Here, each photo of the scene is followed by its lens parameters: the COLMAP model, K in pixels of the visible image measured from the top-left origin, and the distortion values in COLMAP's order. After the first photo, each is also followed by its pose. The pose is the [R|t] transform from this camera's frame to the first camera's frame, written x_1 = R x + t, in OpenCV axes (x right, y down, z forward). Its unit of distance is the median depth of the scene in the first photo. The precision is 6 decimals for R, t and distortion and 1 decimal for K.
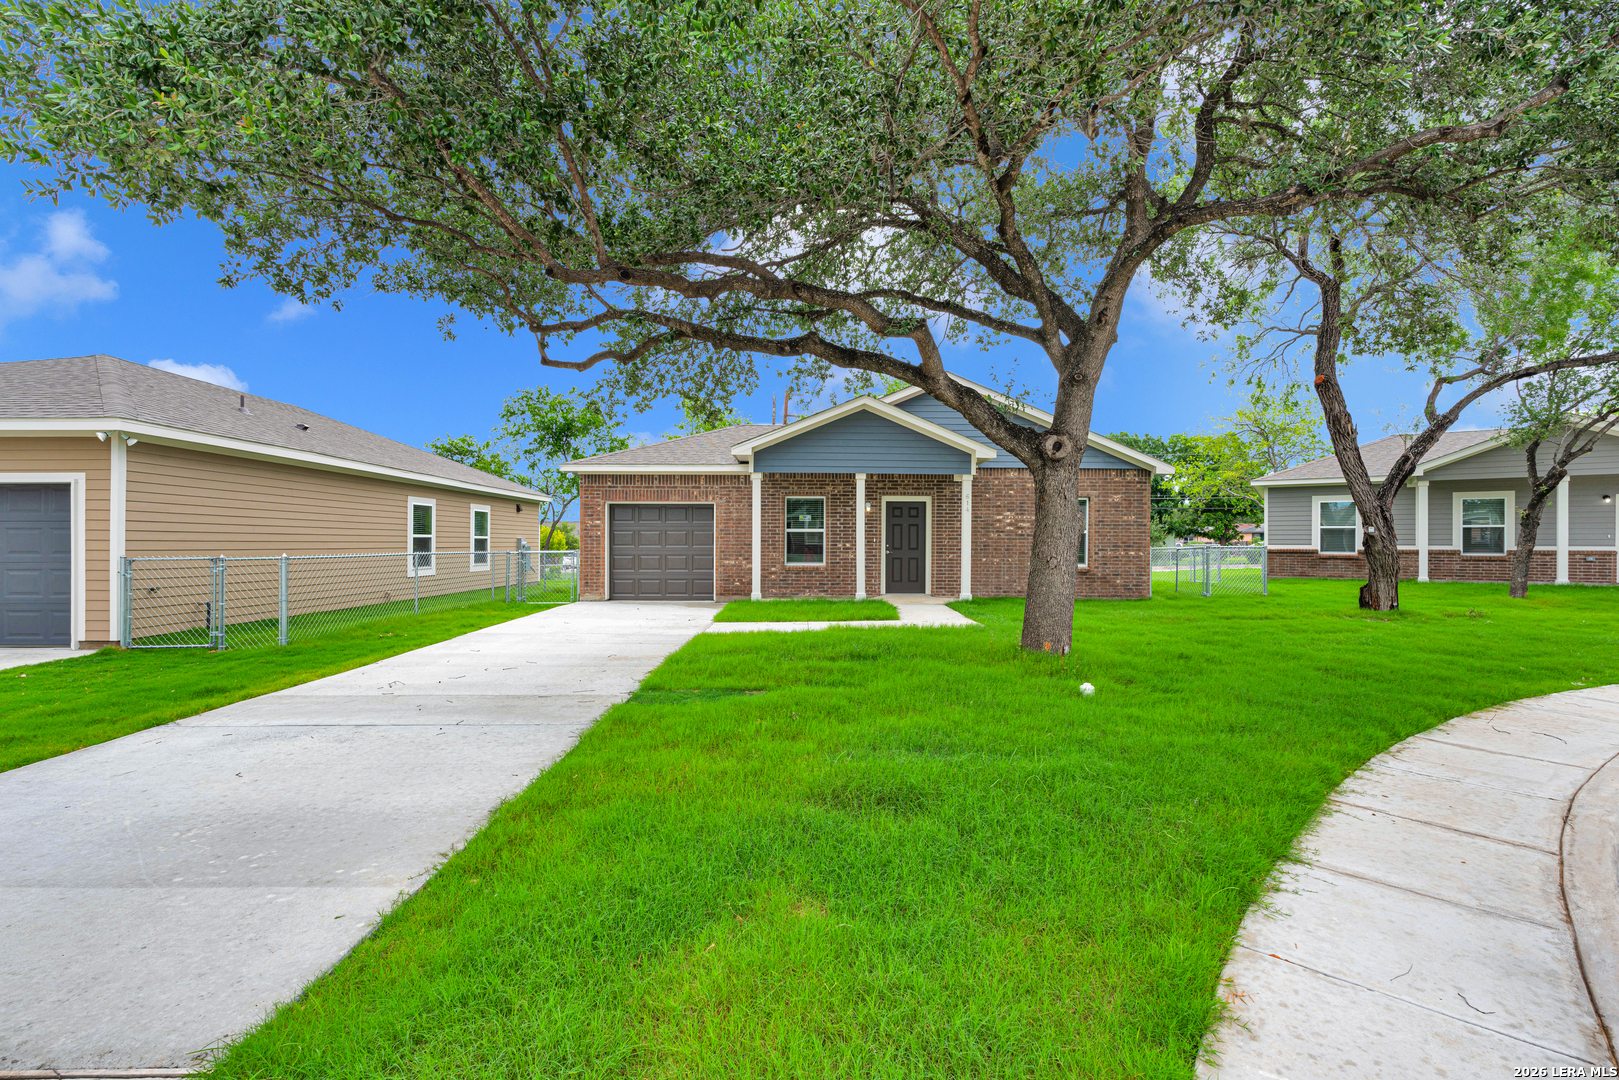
lens RADIAL K [[726.5, 0, 799.9], [0, 726.5, 542.5], [0, 0, 1]] dist [-0.001896, -0.000016]
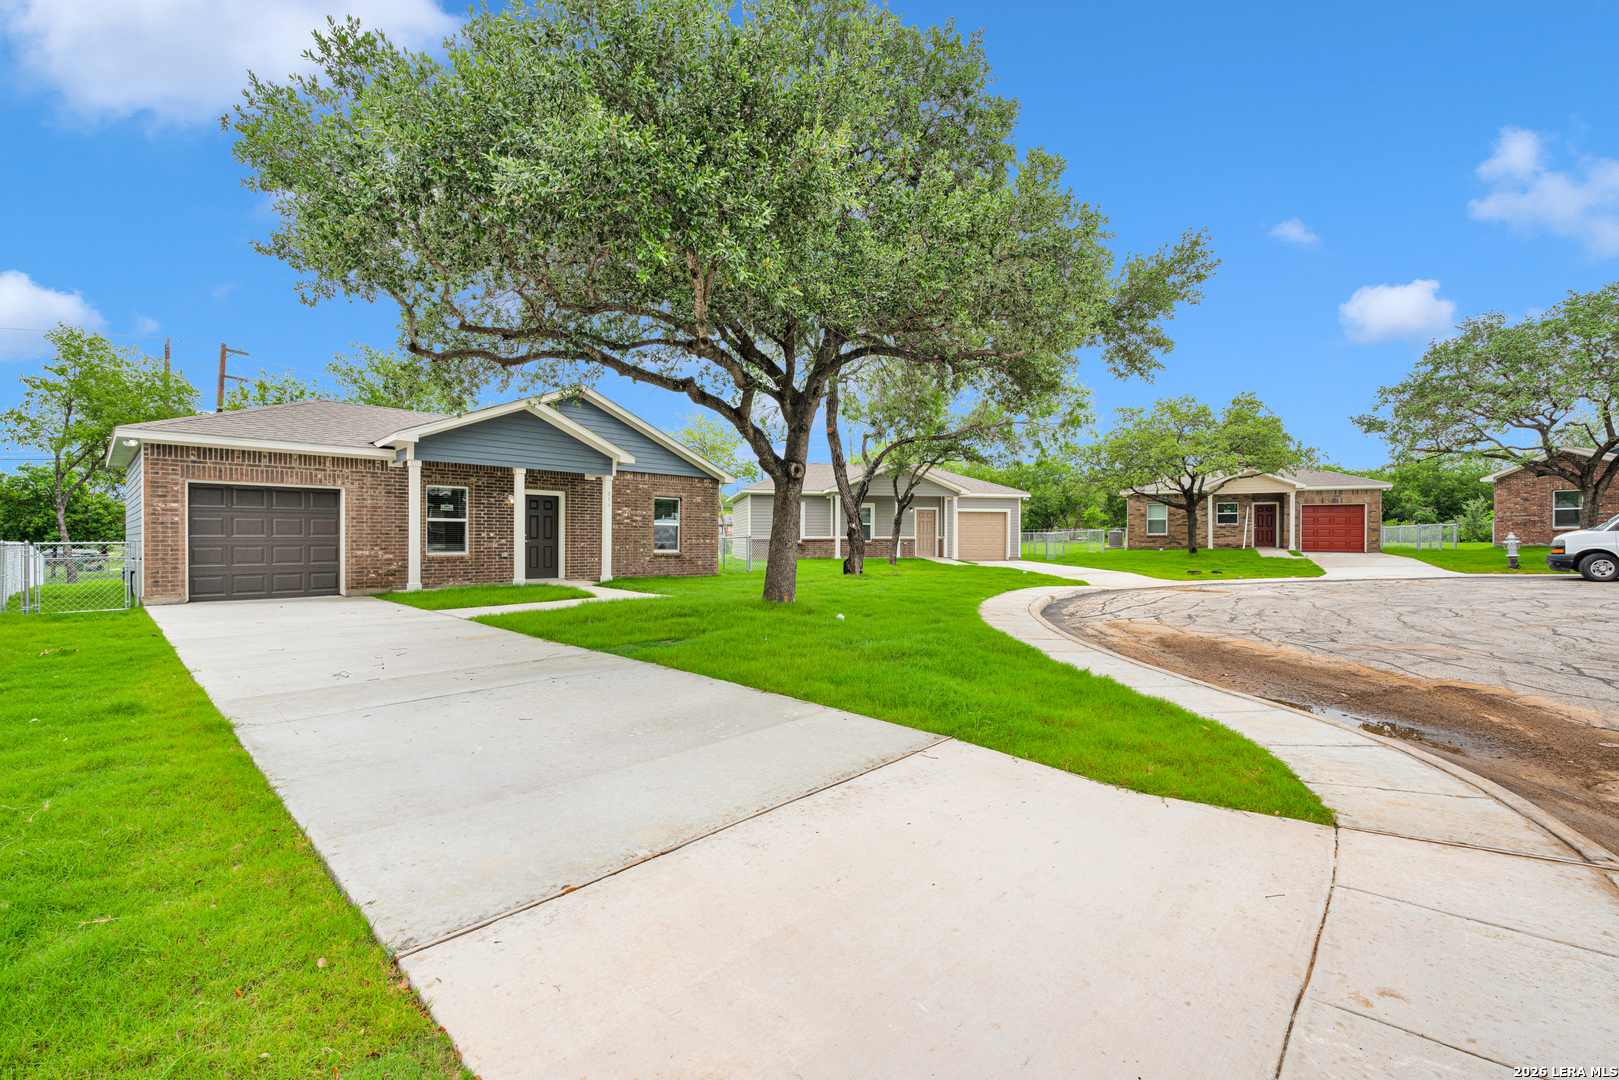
lens RADIAL K [[726.5, 0, 799.9], [0, 726.5, 542.5], [0, 0, 1]] dist [-0.001896, -0.000016]
pose [[0.691804, -0.005561, 0.722063, -0.397788], [-0.001576, 0.999956, 0.009211, 0.004804], [-0.722083, -0.007510, 0.691766, -0.047203]]
